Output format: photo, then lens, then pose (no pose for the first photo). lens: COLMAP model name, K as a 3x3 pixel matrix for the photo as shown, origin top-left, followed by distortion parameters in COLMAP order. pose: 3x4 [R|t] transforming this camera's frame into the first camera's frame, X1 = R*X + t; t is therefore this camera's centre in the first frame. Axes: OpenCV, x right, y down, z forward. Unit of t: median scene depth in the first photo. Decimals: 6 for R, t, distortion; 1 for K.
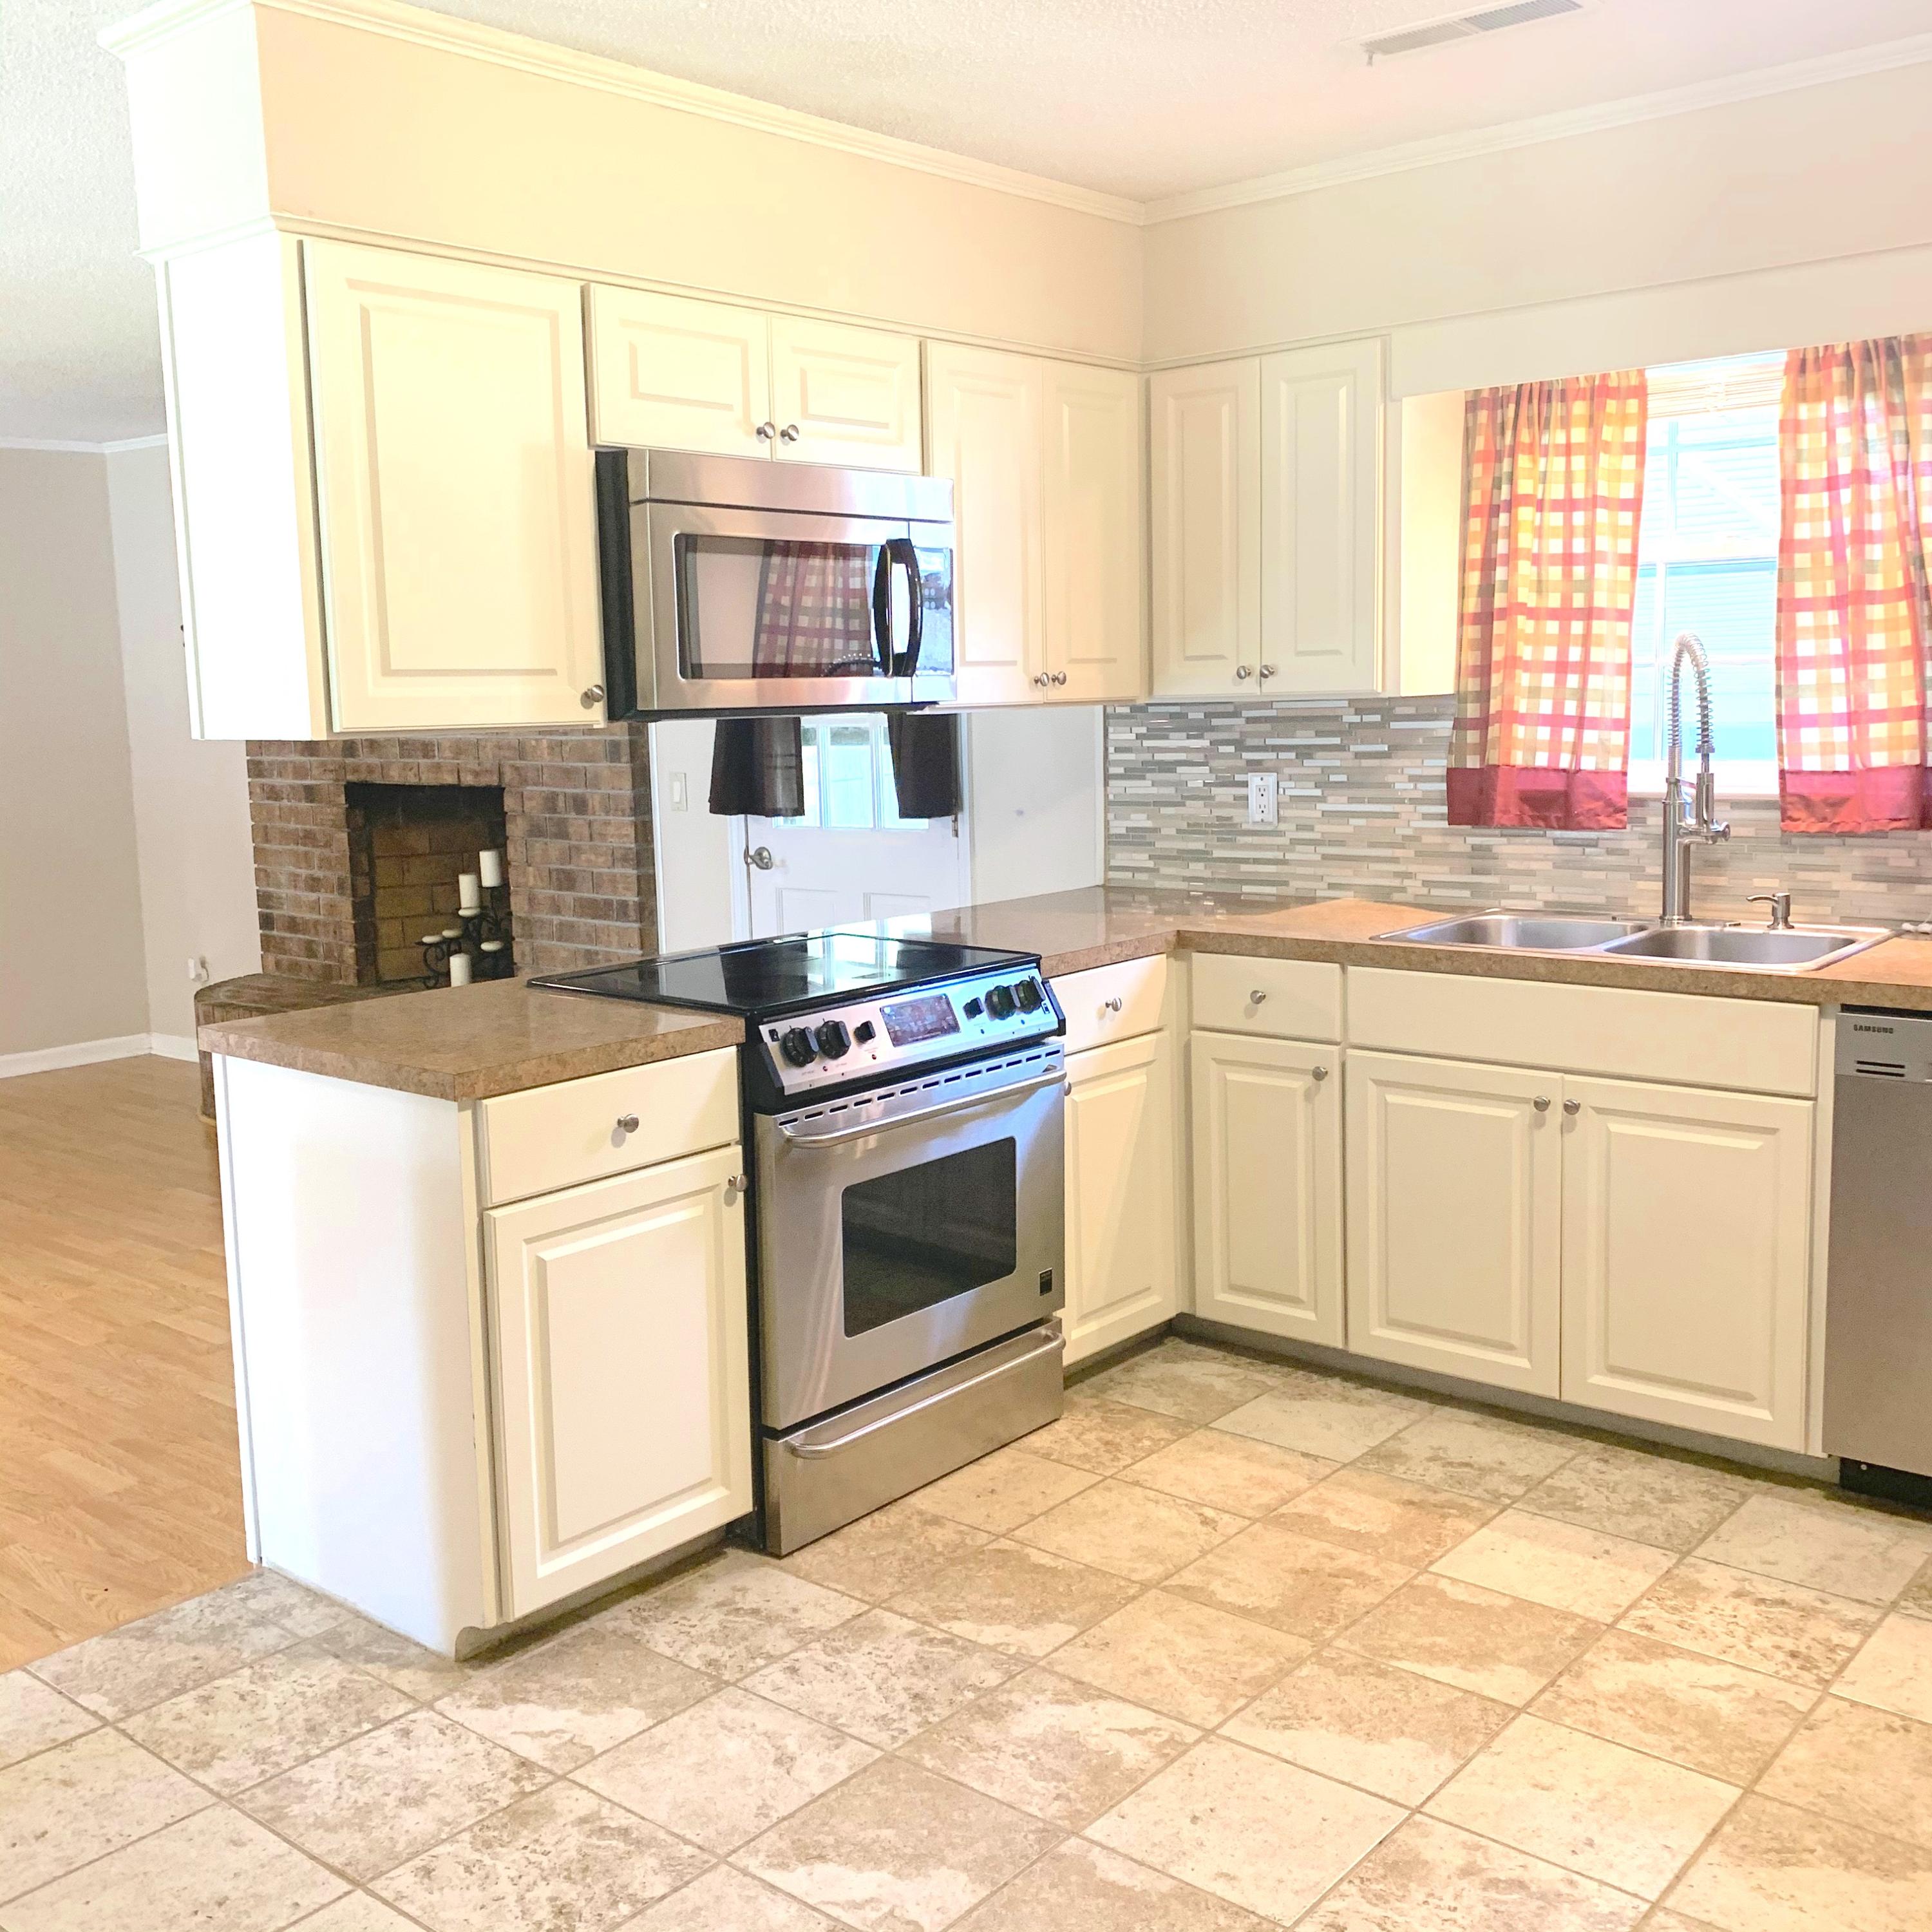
lens RADIAL K [[2015.9, 0, 966.0], [0, 2015.9, 966.0], [0, 0, 1]] dist [0.104302, -0.229685]
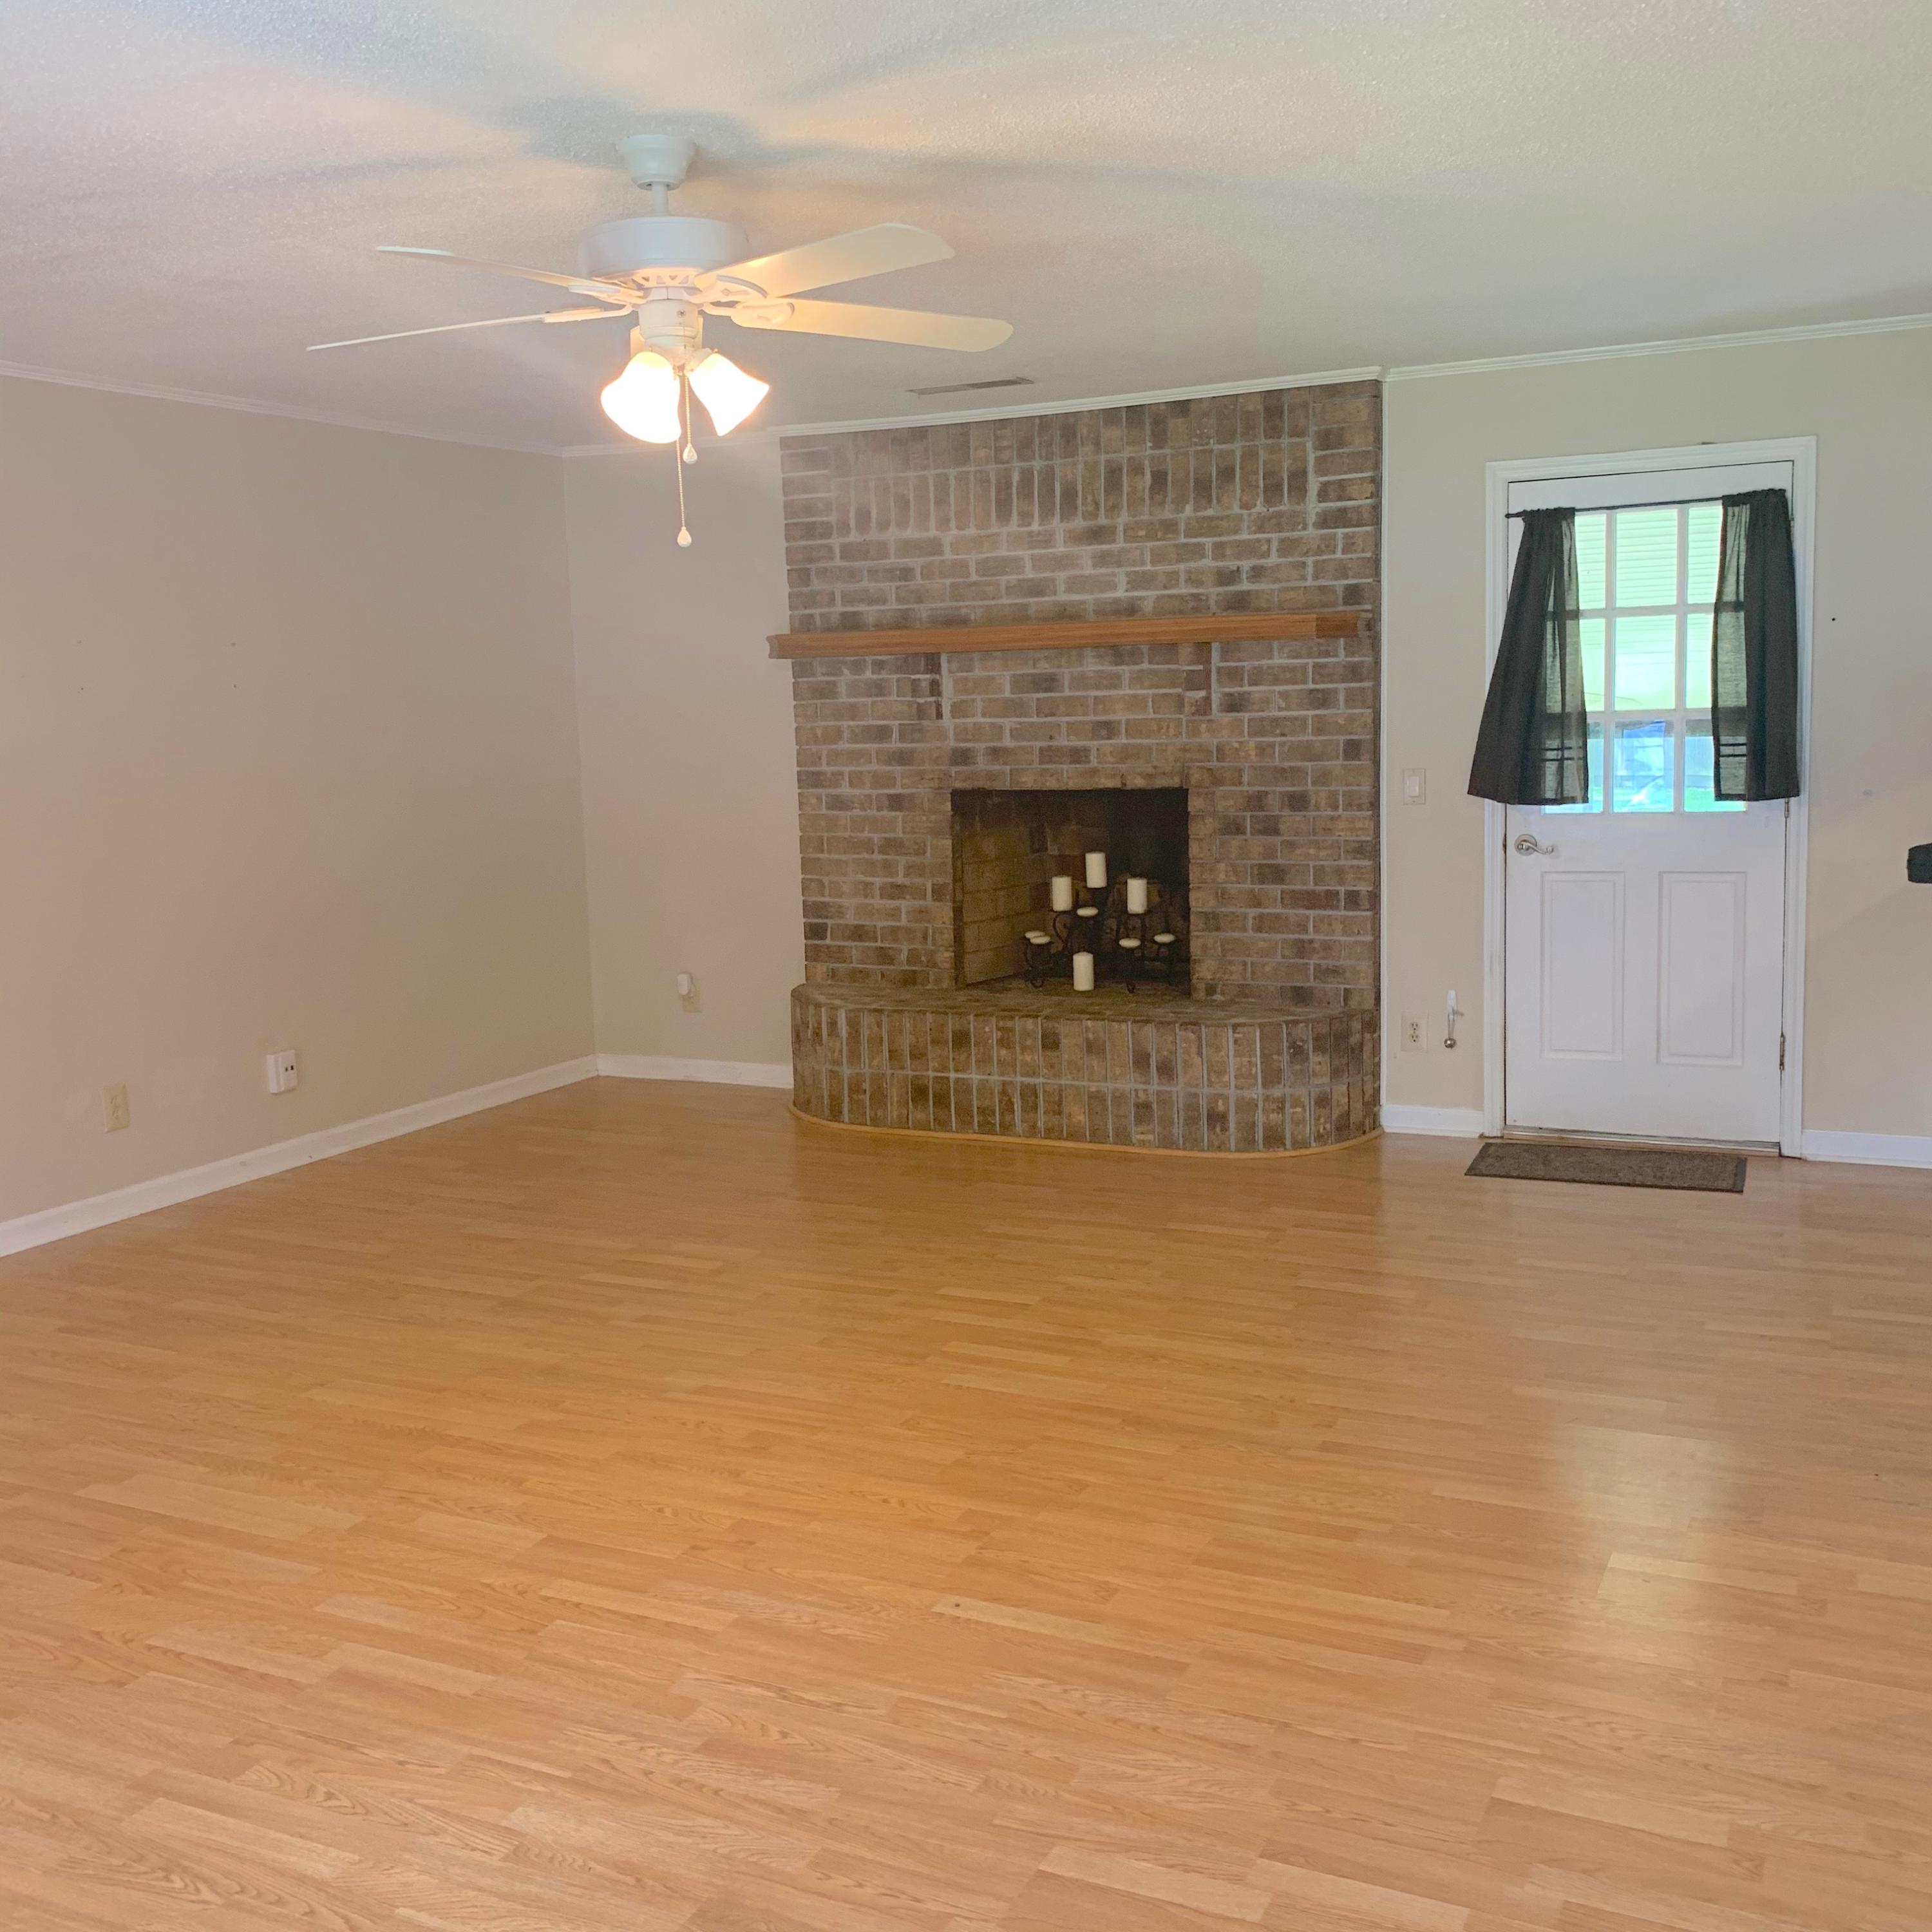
lens RADIAL K [[2015.9, 0, 966.0], [0, 2015.9, 966.0], [0, 0, 1]] dist [0.104302, -0.229685]
pose [[0.970957, -0.043010, 0.235358, -1.012661], [0.044356, 0.999016, -0.000428, -0.002082], [-0.235108, 0.010855, 0.971909, 0.024411]]
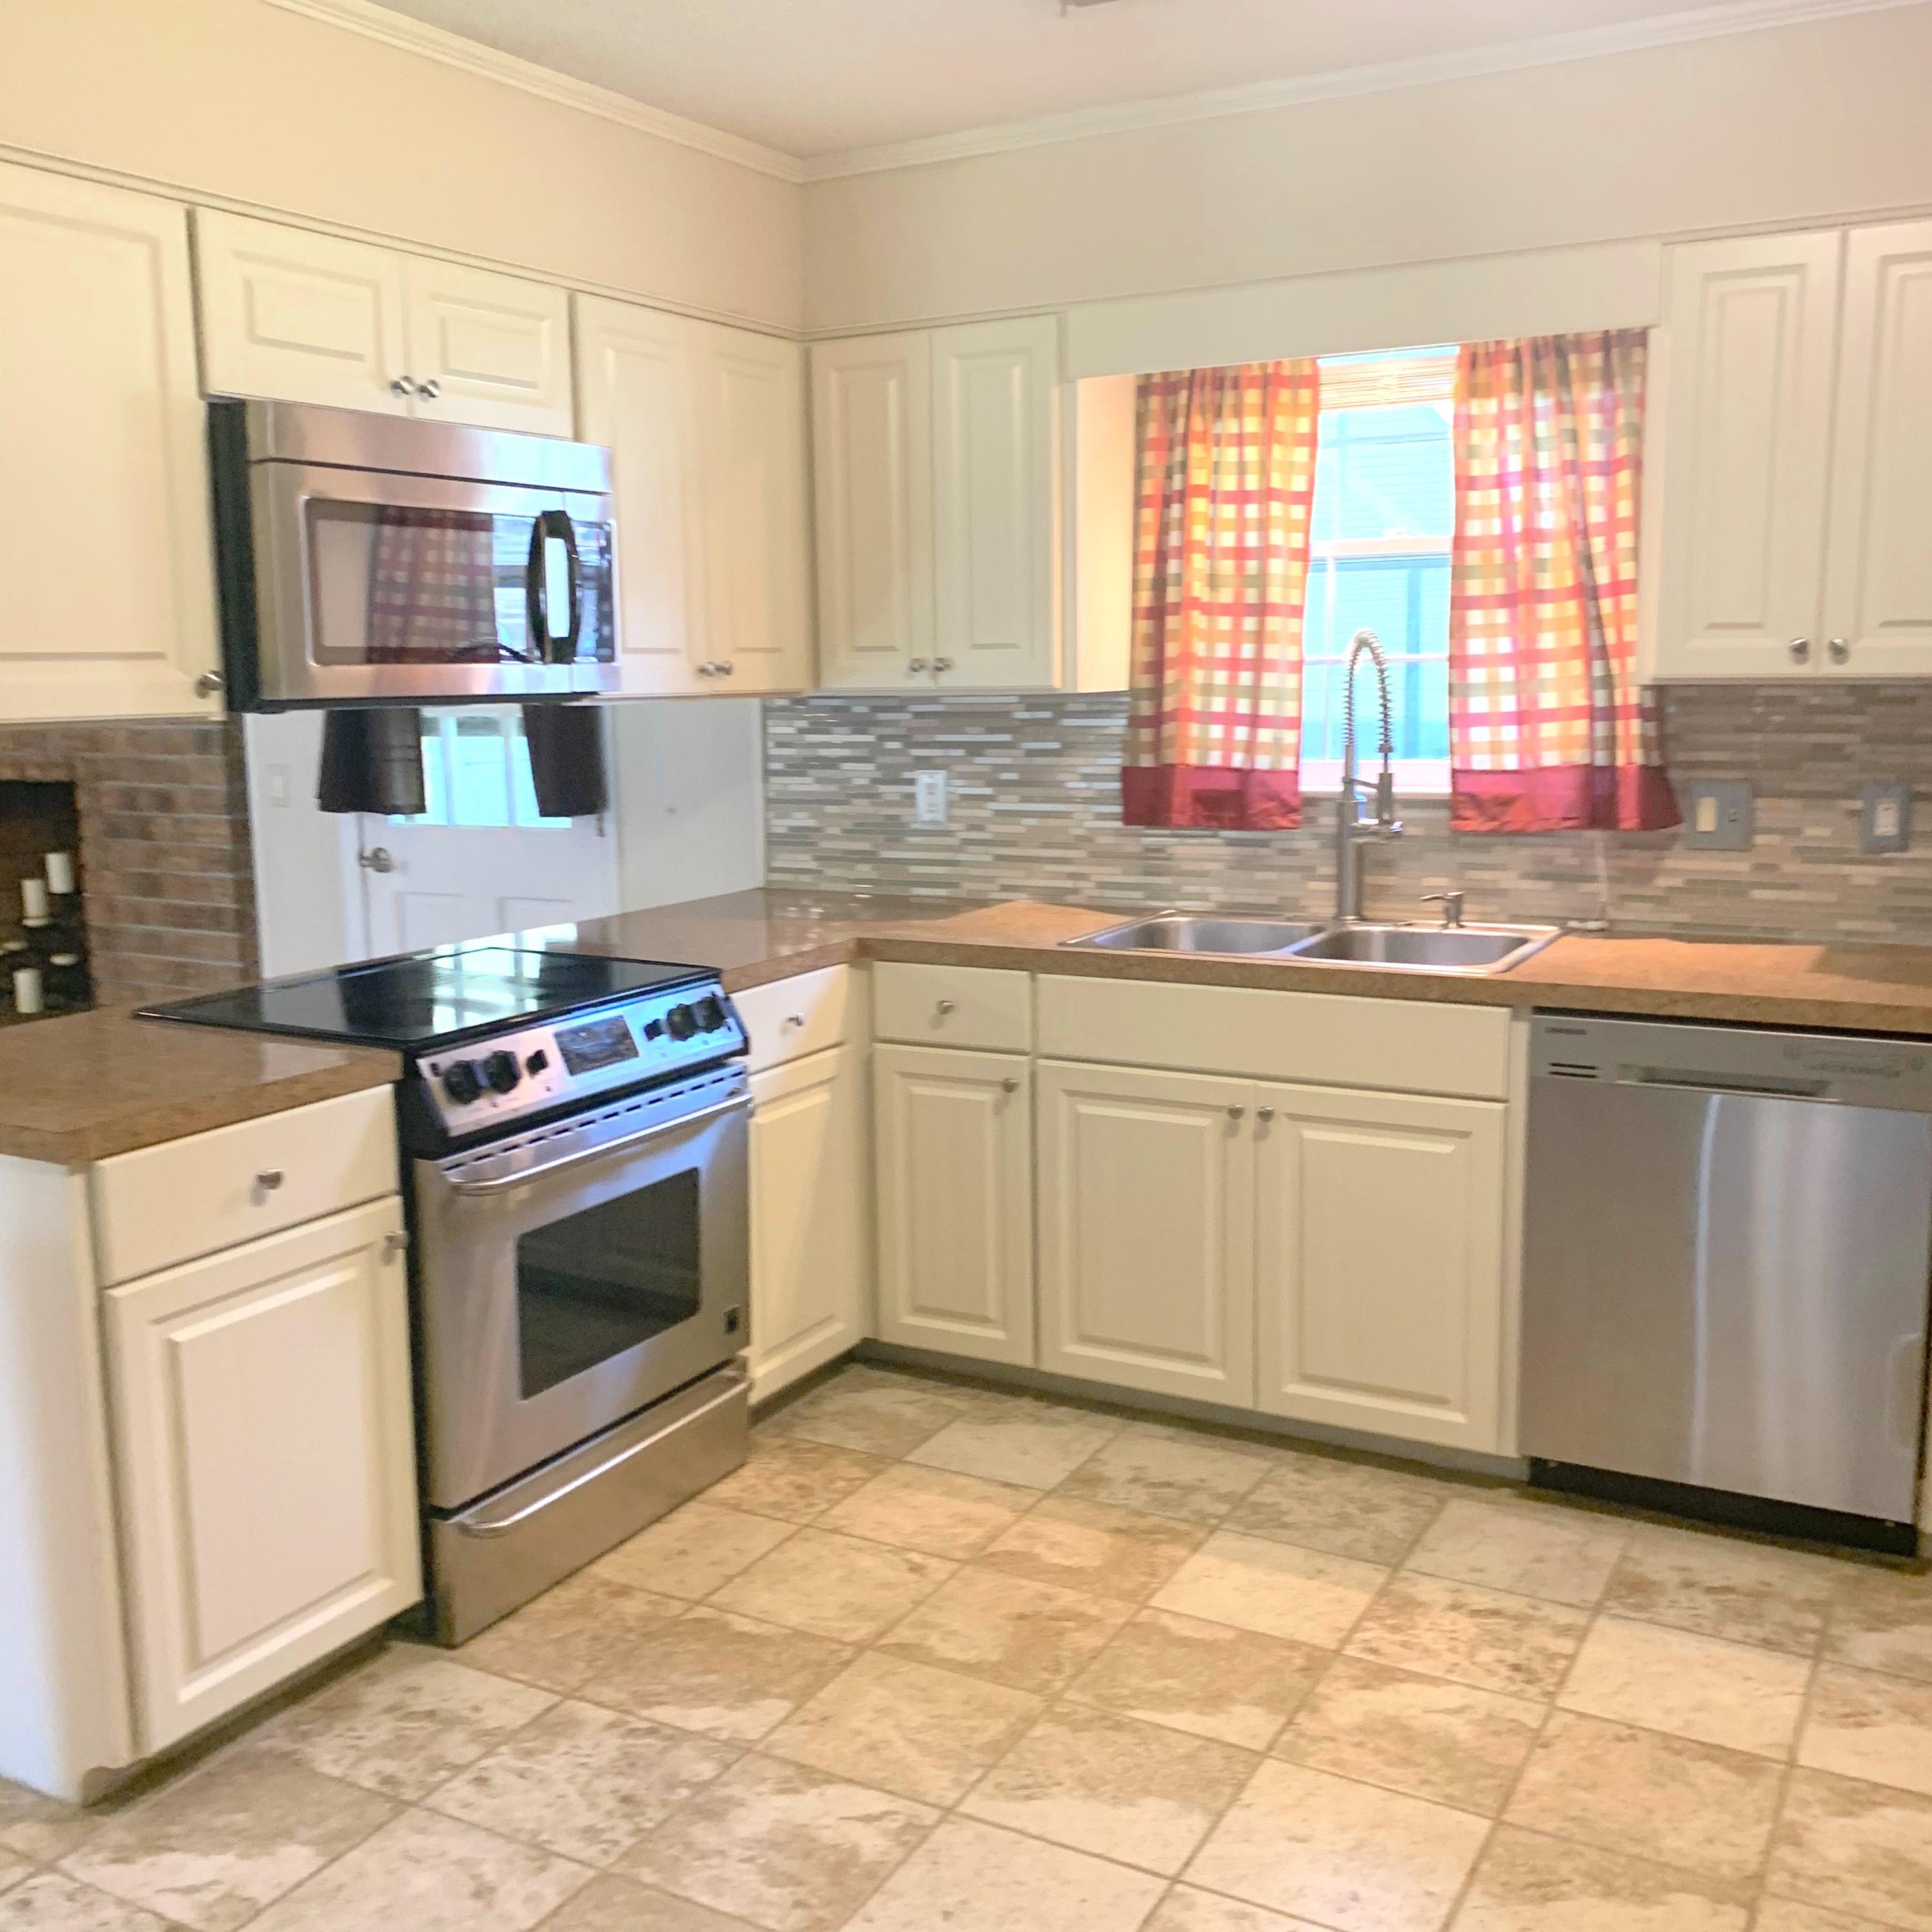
lens RADIAL K [[2028.5, 0, 963.0], [0, 2028.5, 1007.6], [0, 0, 1]] dist [0.146174, -0.428620]
pose [[0.981700, -0.021761, 0.189184, -0.028689], [0.017114, 0.999511, 0.026163, -0.009697], [-0.189661, -0.022446, 0.981593, 0.057822]]
